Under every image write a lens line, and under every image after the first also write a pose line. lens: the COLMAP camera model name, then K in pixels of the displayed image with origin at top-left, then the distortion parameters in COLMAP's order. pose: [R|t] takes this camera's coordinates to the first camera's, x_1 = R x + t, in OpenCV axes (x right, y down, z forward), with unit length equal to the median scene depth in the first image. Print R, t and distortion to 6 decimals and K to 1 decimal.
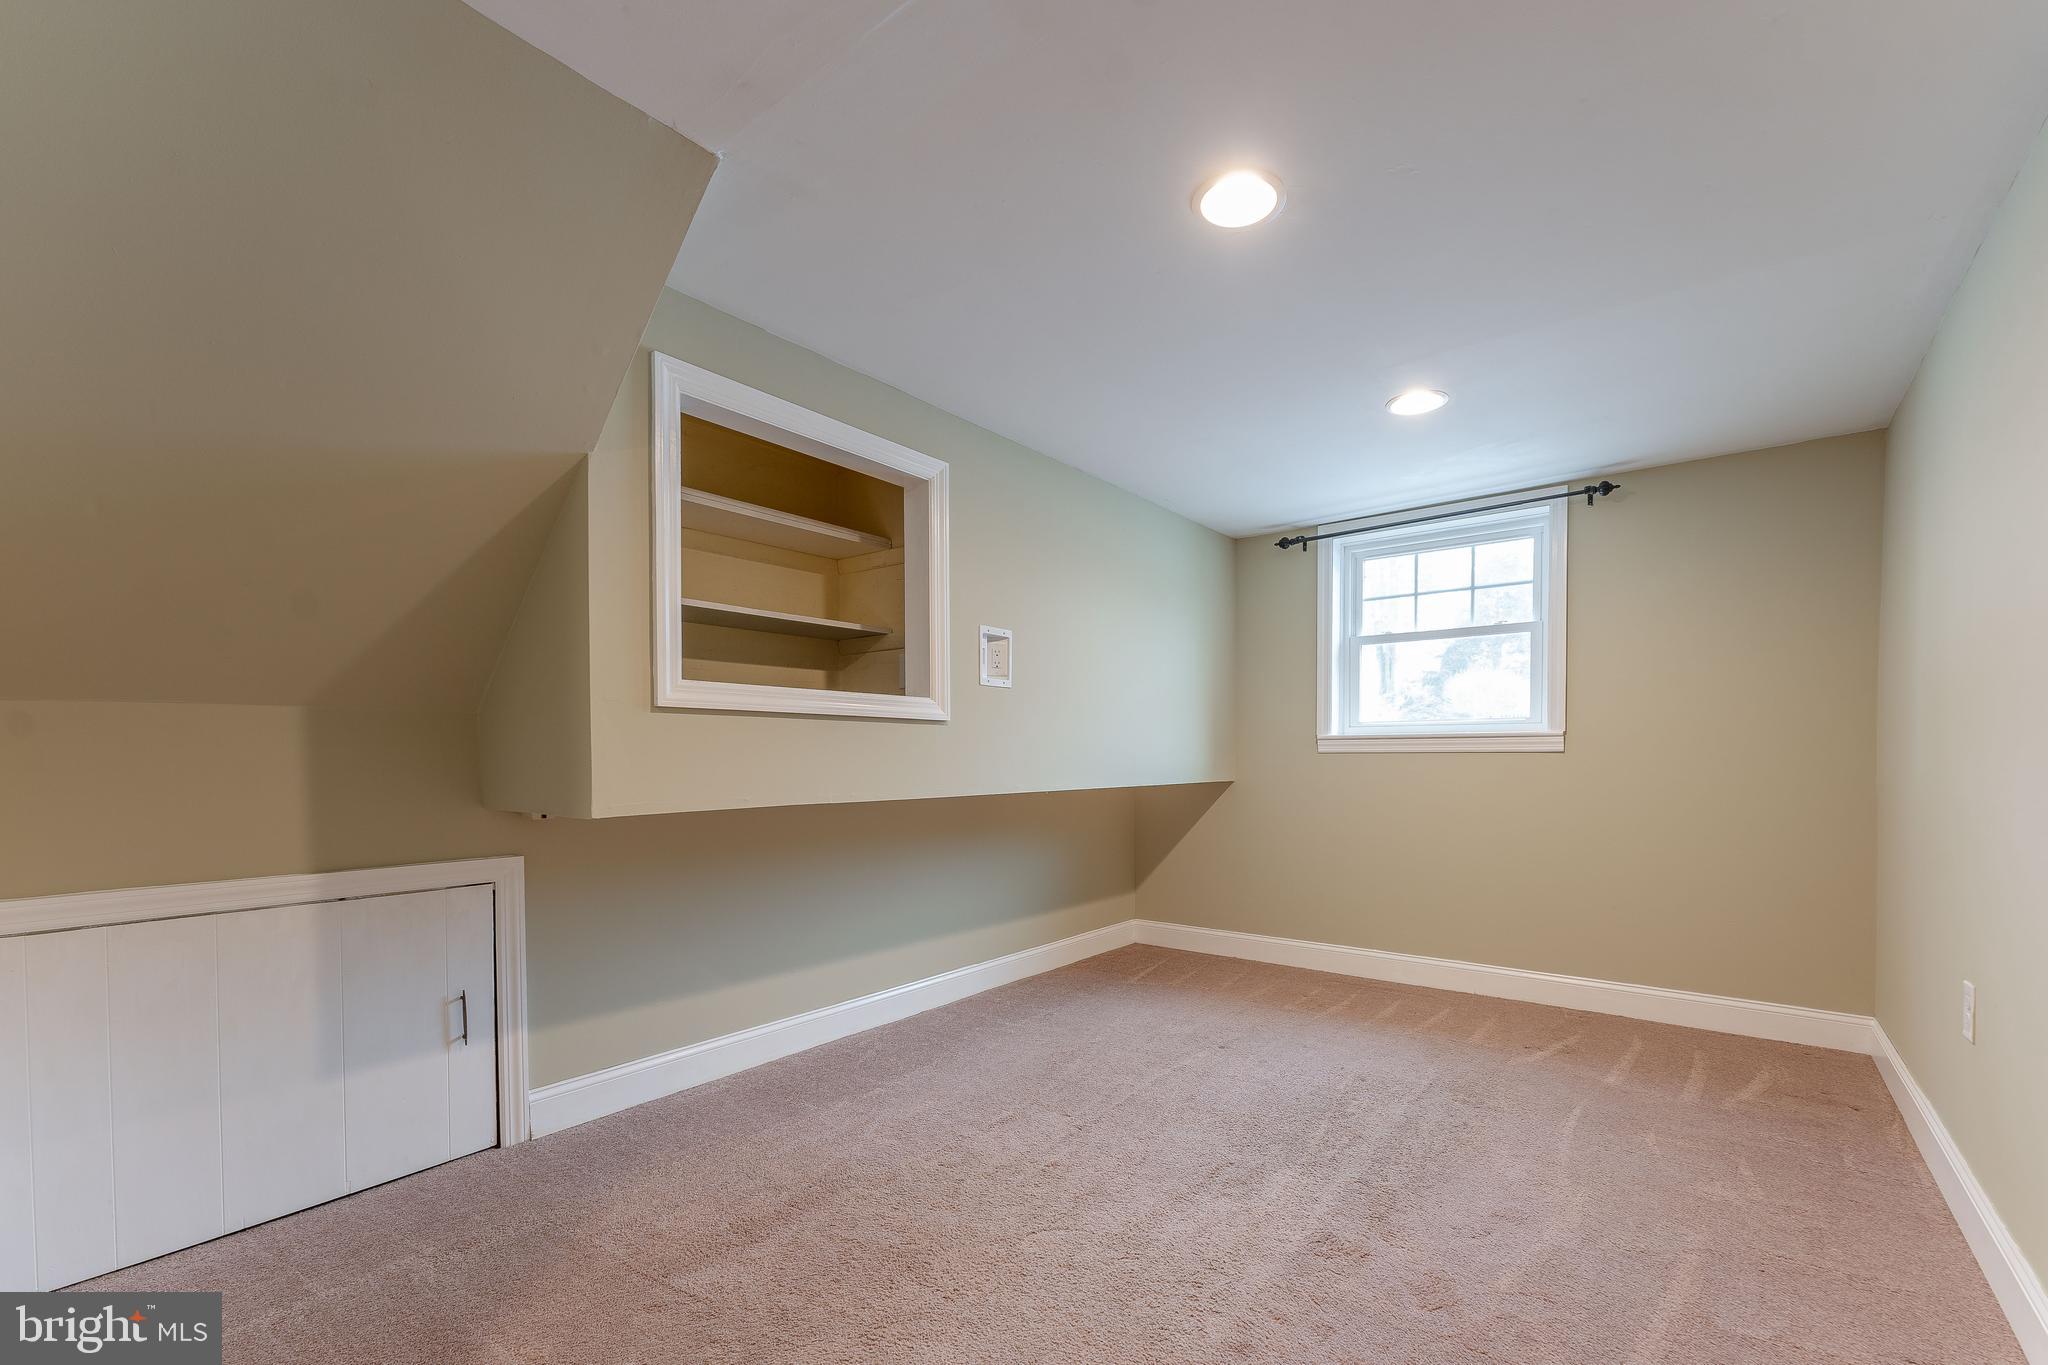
lens RADIAL K [[840.4, 0, 1129.8], [0, 840.4, 772.8], [0, 0, 1]] dist [-0.001084, 0.000145]
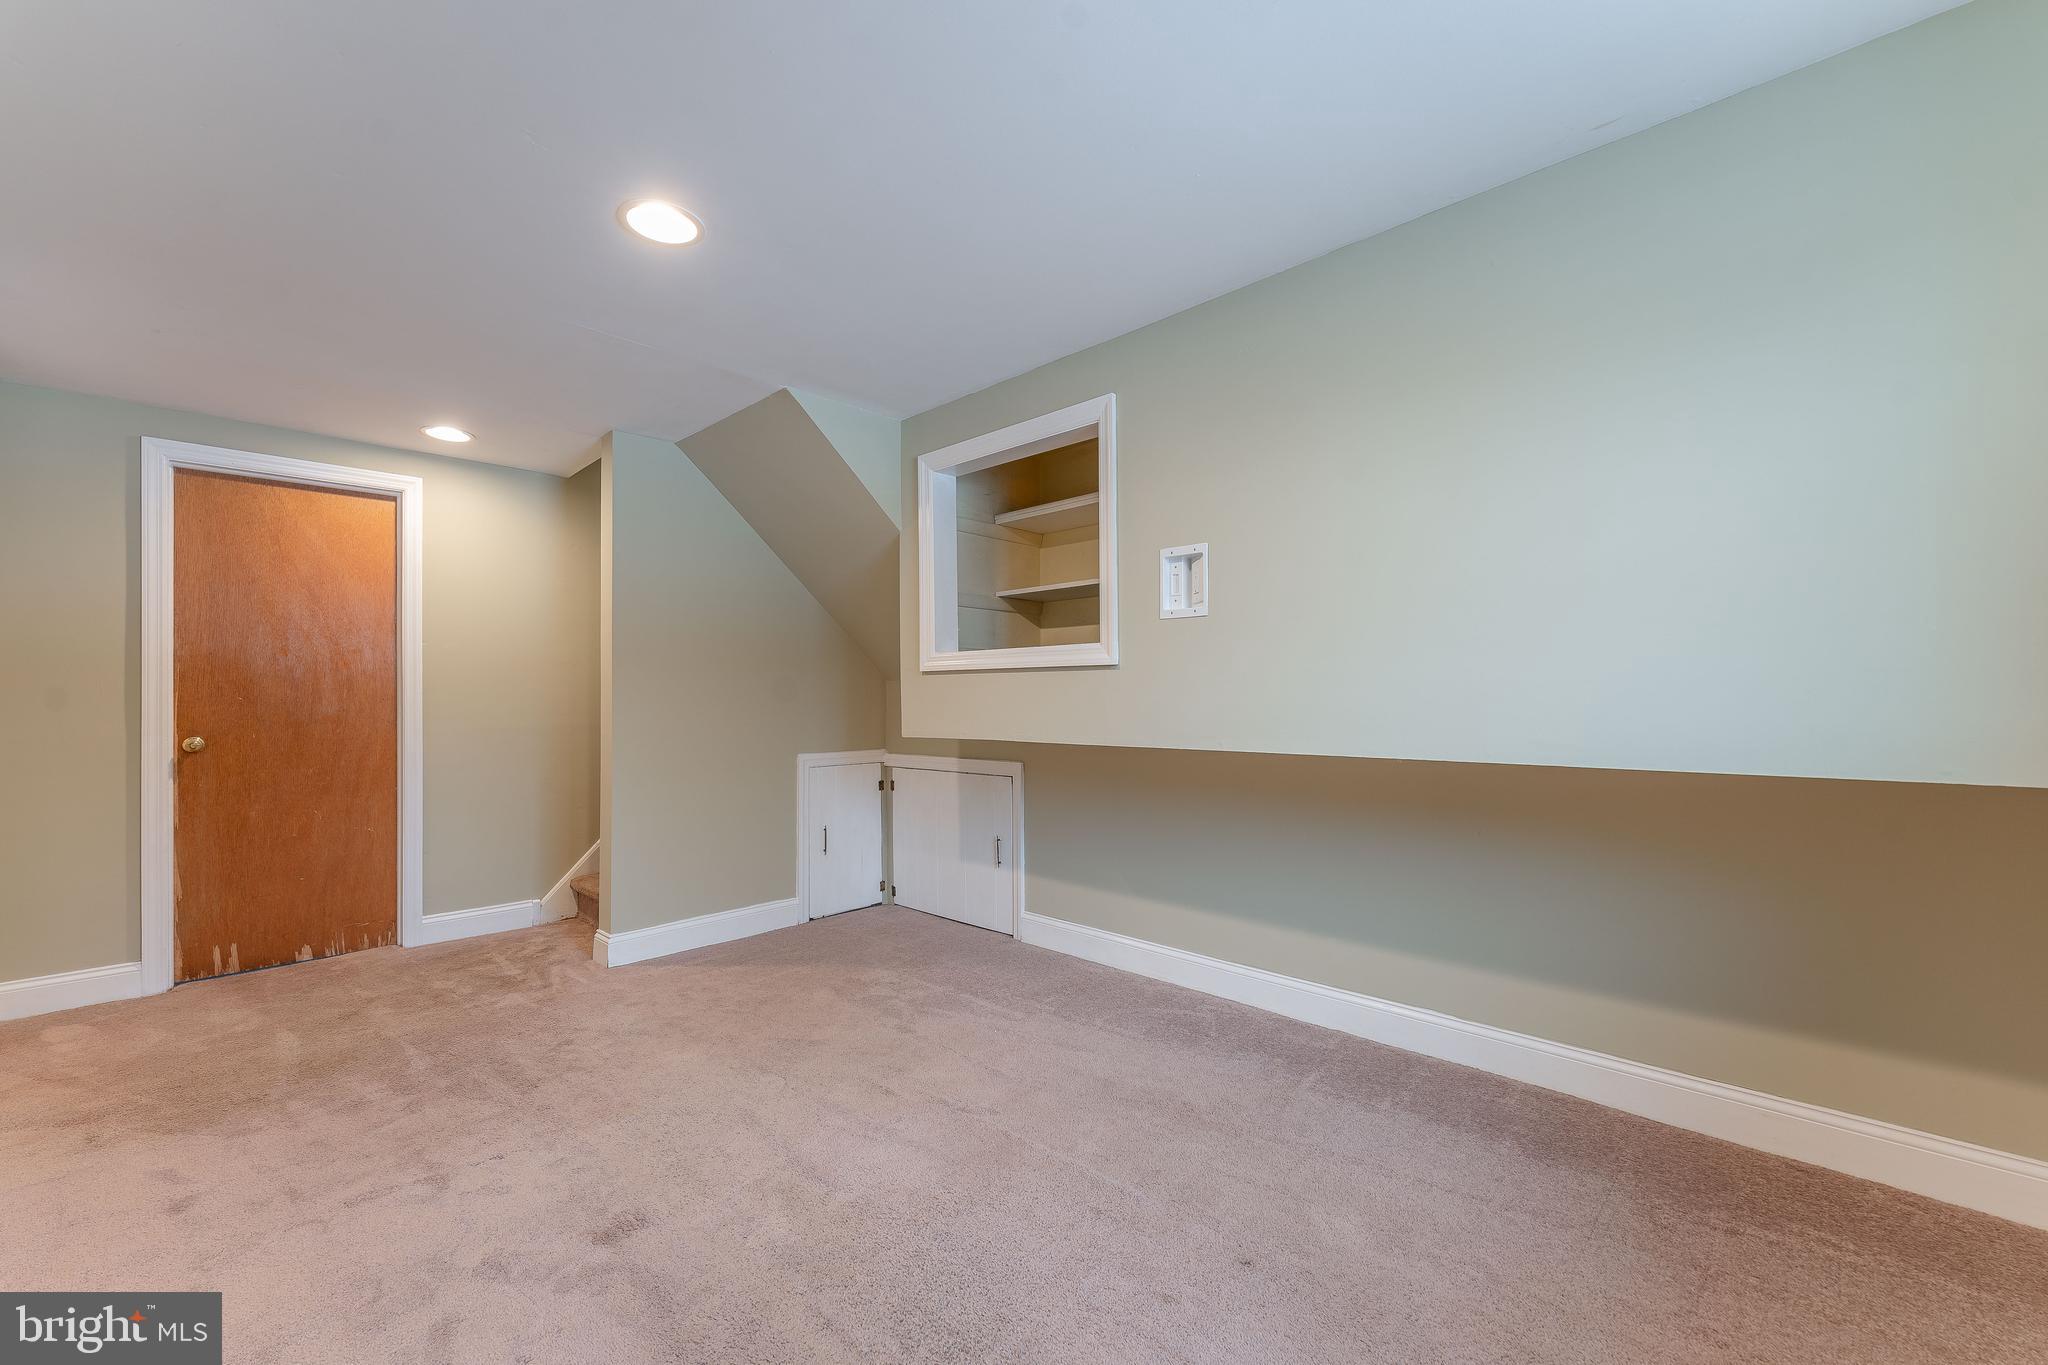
lens RADIAL K [[838.5, 0, 1000.2], [0, 838.5, 680.1], [0, 0, 1]] dist [0.001102, 0.000133]
pose [[-0.181128, -0.016613, -0.983319, 0.834569], [-0.020147, 0.999710, -0.013179, -0.034089], [0.983253, 0.017424, -0.181410, 1.197074]]
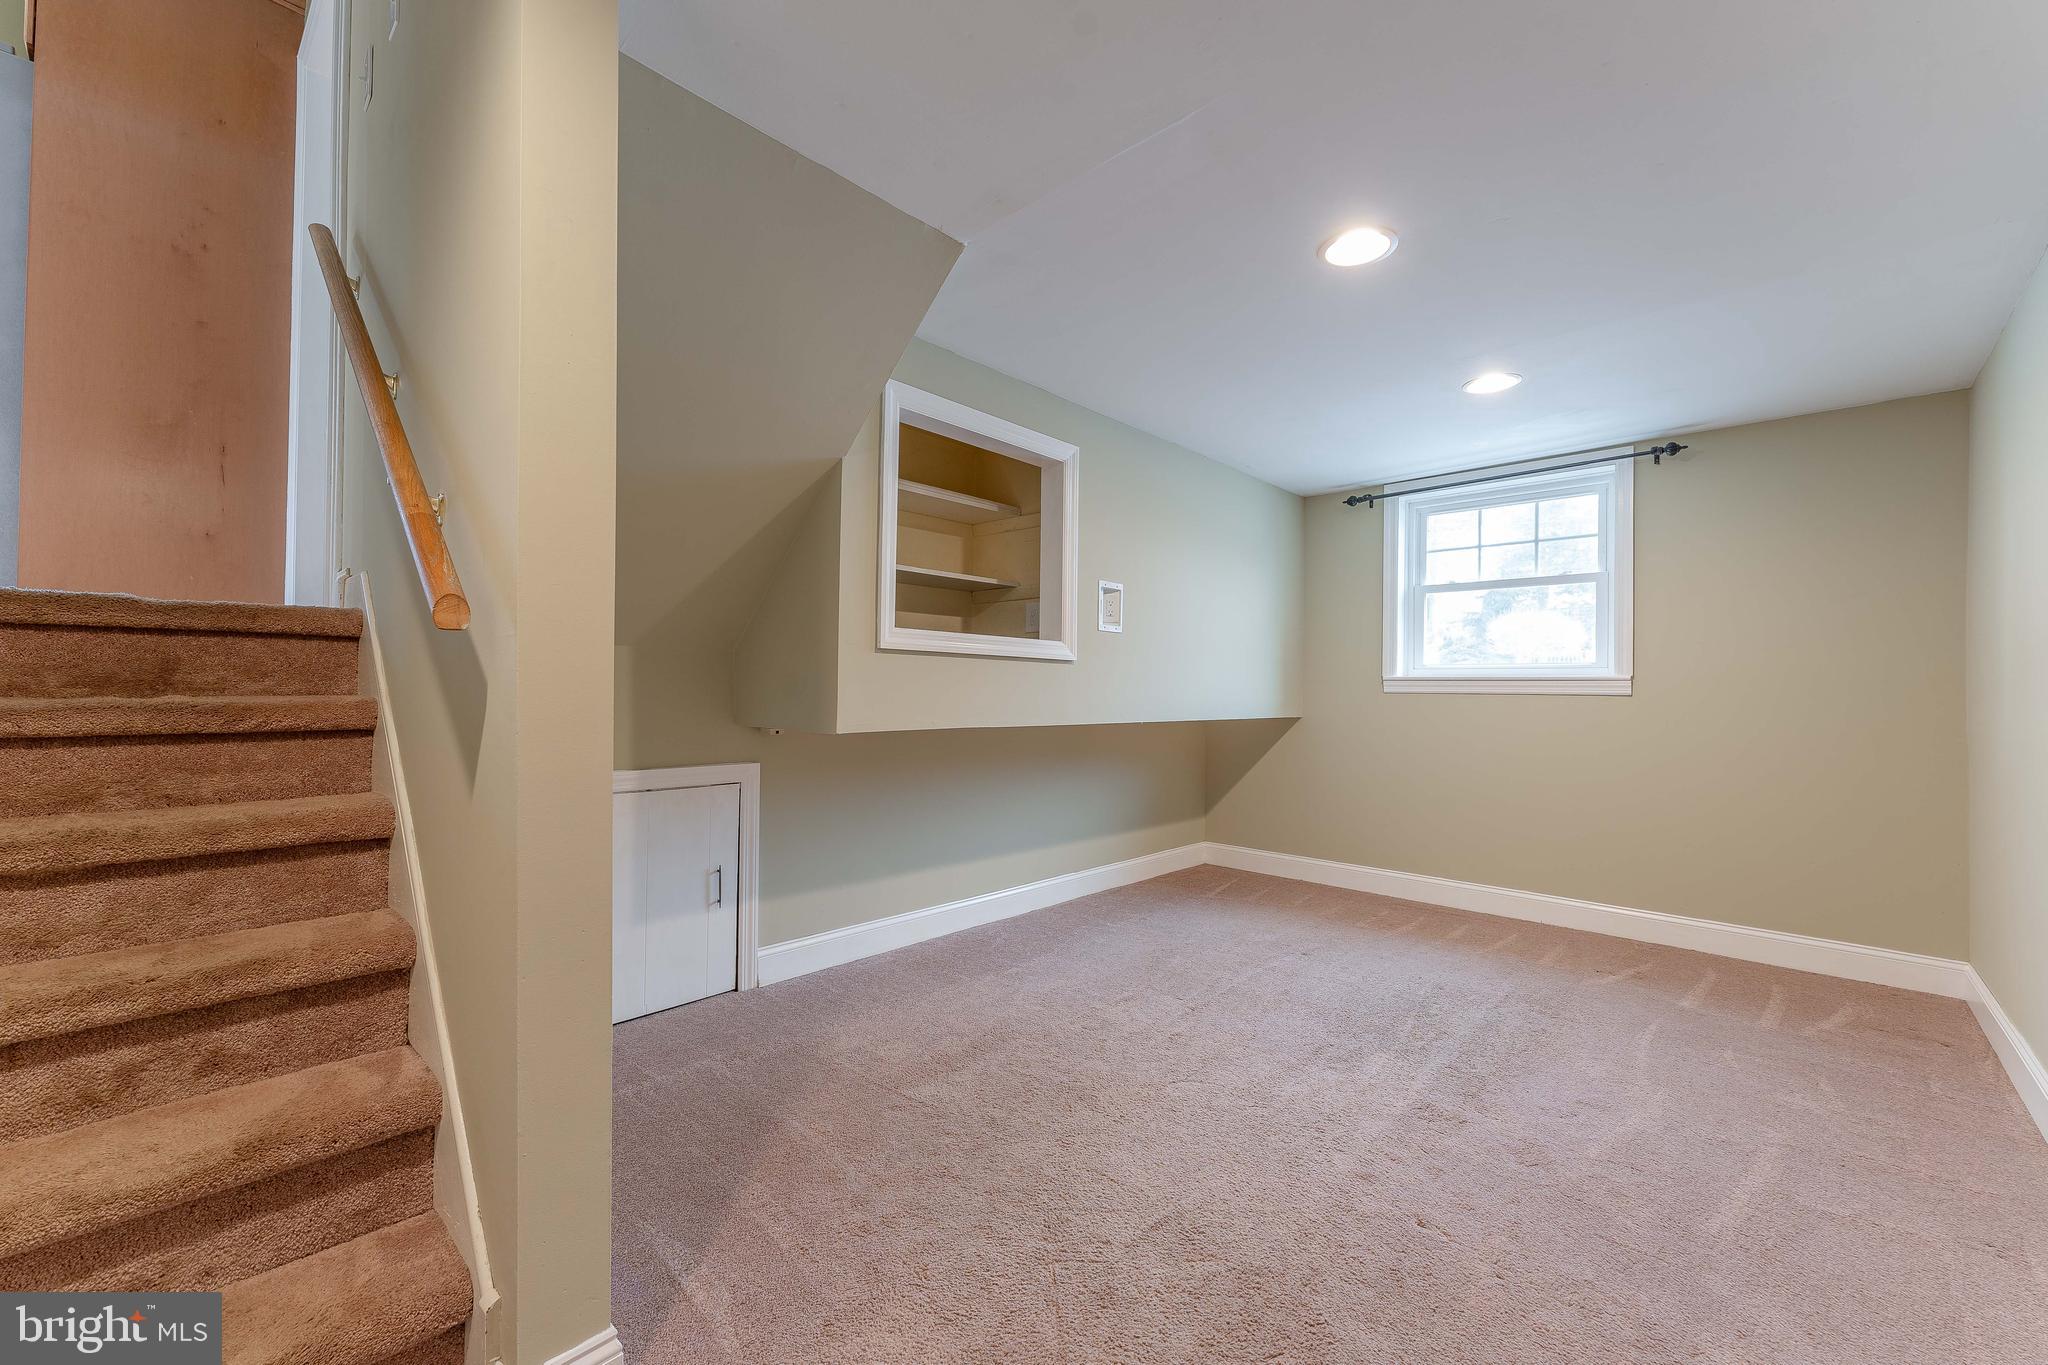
lens RADIAL K [[819.6, 0, 1045.1], [0, 819.6, 678.1], [0, 0, 1]] dist [0.000495, 0.000064]
pose [[0.991334, 0.014213, -0.130593, -0.121332], [-0.018994, 0.999191, -0.035436, 0.005397], [0.129984, 0.037609, 0.990803, -0.179036]]
